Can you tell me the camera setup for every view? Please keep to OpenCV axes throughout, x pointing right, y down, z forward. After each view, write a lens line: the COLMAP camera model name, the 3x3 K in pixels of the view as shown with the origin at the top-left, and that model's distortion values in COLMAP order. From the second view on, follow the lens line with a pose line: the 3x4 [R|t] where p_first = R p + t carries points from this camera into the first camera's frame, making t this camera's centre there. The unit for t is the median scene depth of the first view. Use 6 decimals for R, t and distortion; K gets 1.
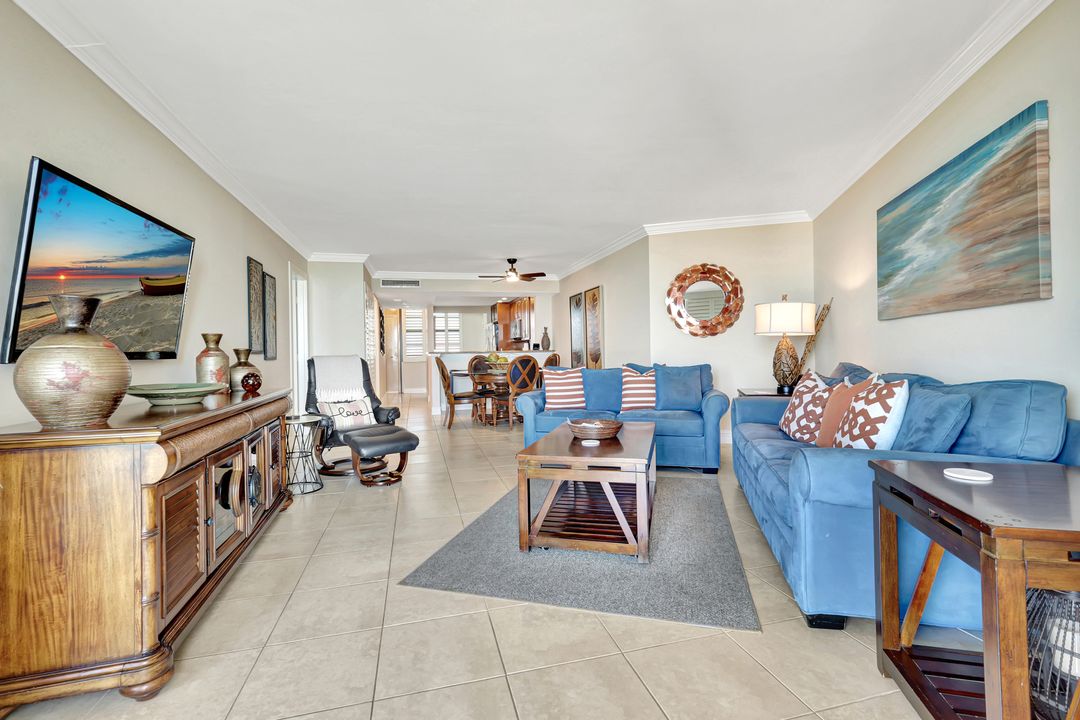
lens RADIAL K [[482.0, 0, 538.5], [0, 482.0, 354.0], [0, 0, 1]] dist [0.003828, 0.000438]
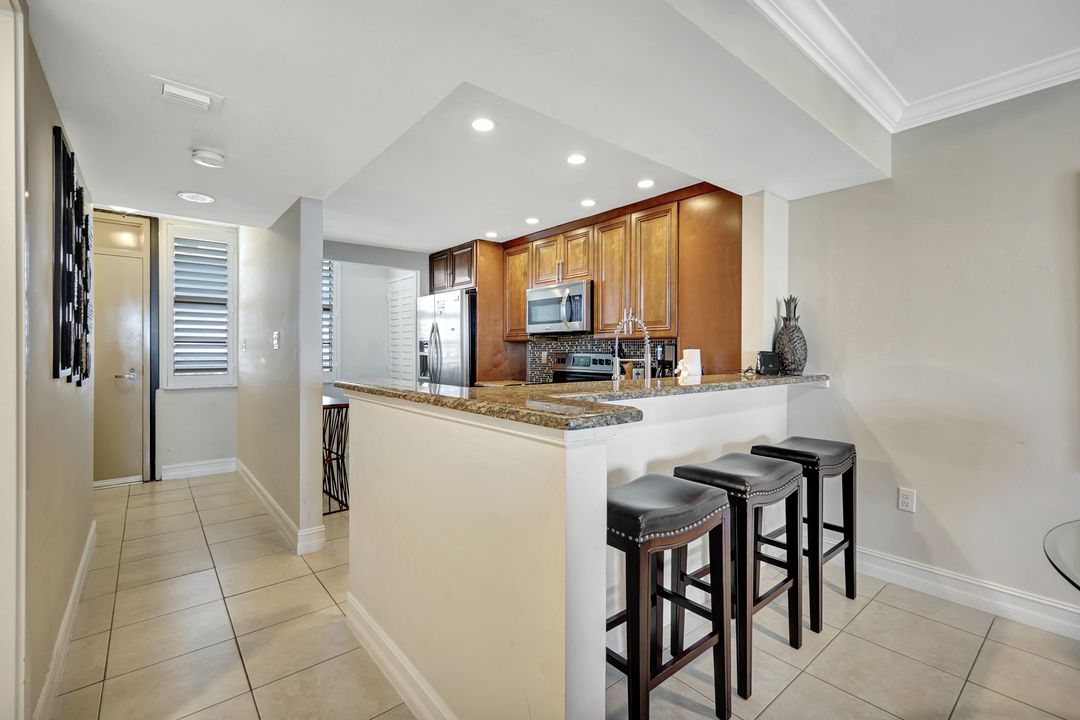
lens RADIAL K [[482.0, 0, 542.8], [0, 482.0, 354.4], [0, 0, 1]] dist [0.003828, 0.000438]
pose [[0.907059, 0.020746, 0.420493, -0.191905], [-0.019159, 0.999784, -0.007997, -0.011830], [-0.420568, -0.000803, 0.907260, 0.611132]]
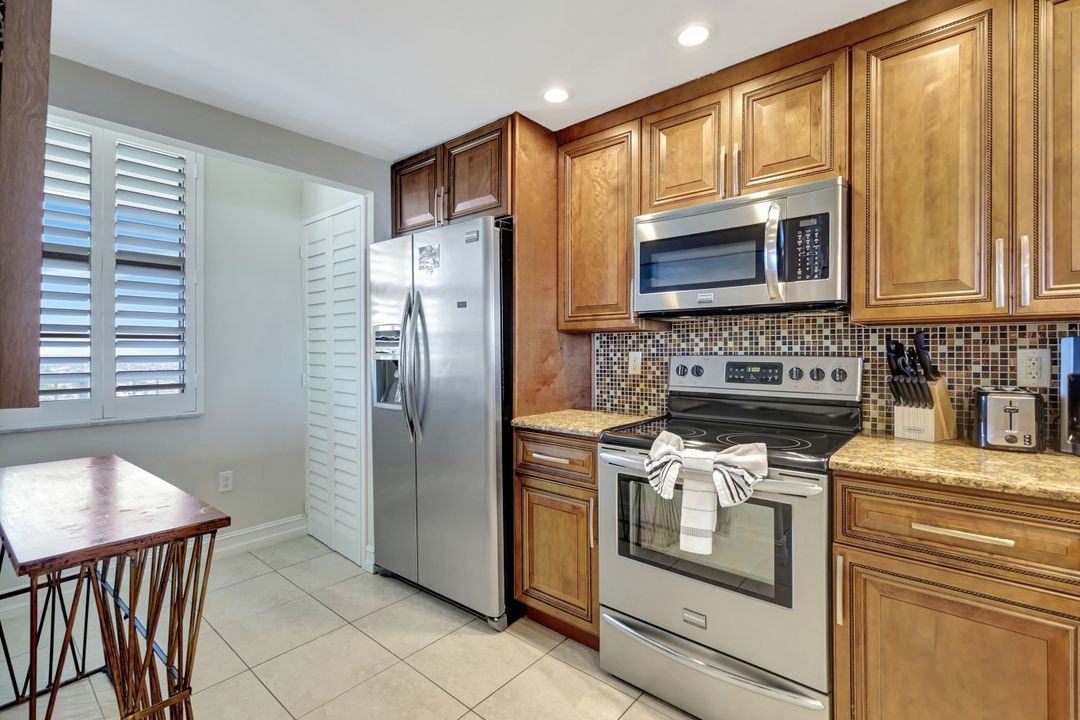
lens RADIAL K [[482.0, 0, 533.1], [0, 482.0, 355.1], [0, 0, 1]] dist [0.003828, 0.000438]
pose [[0.824364, 0.015867, 0.565838, -0.175140], [-0.013377, 0.999874, -0.008550, -0.013750], [-0.565902, -0.000521, 0.824472, 0.824901]]
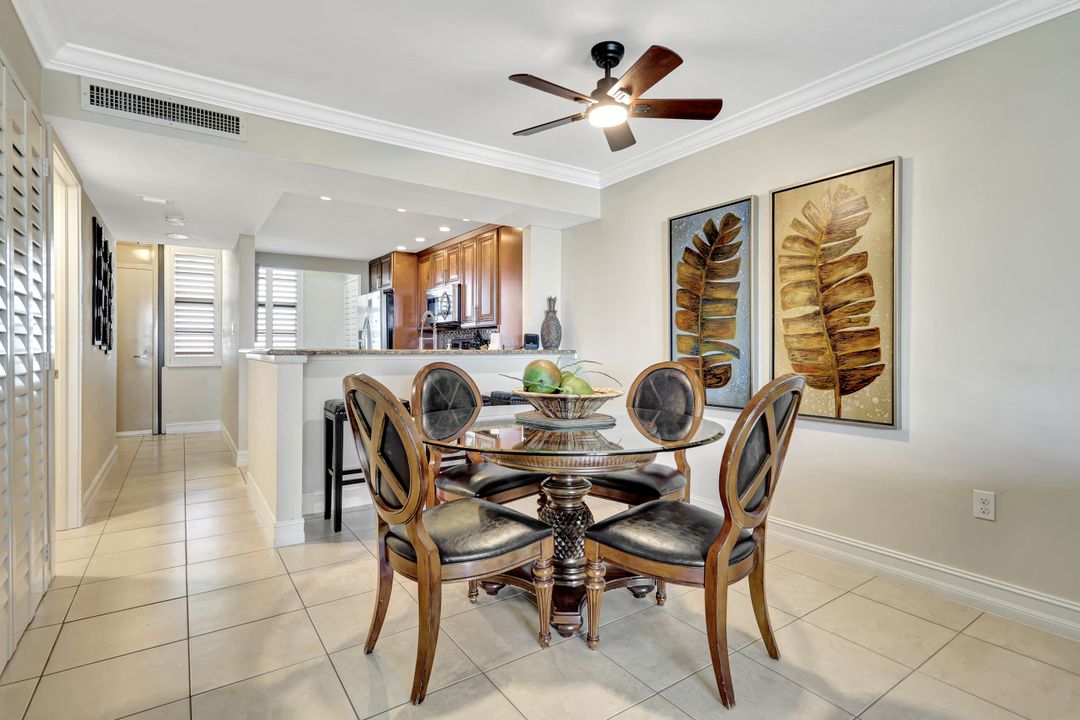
lens RADIAL K [[530.7, 0, 551.9], [0, 530.7, 351.6], [0, 0, 1]] dist [-0.015095, -0.000836]
pose [[0.934987, 0.019382, 0.354152, -0.120038], [-0.018553, 0.999811, -0.005738, -0.002319], [-0.354197, -0.001206, 0.935170, 0.419800]]
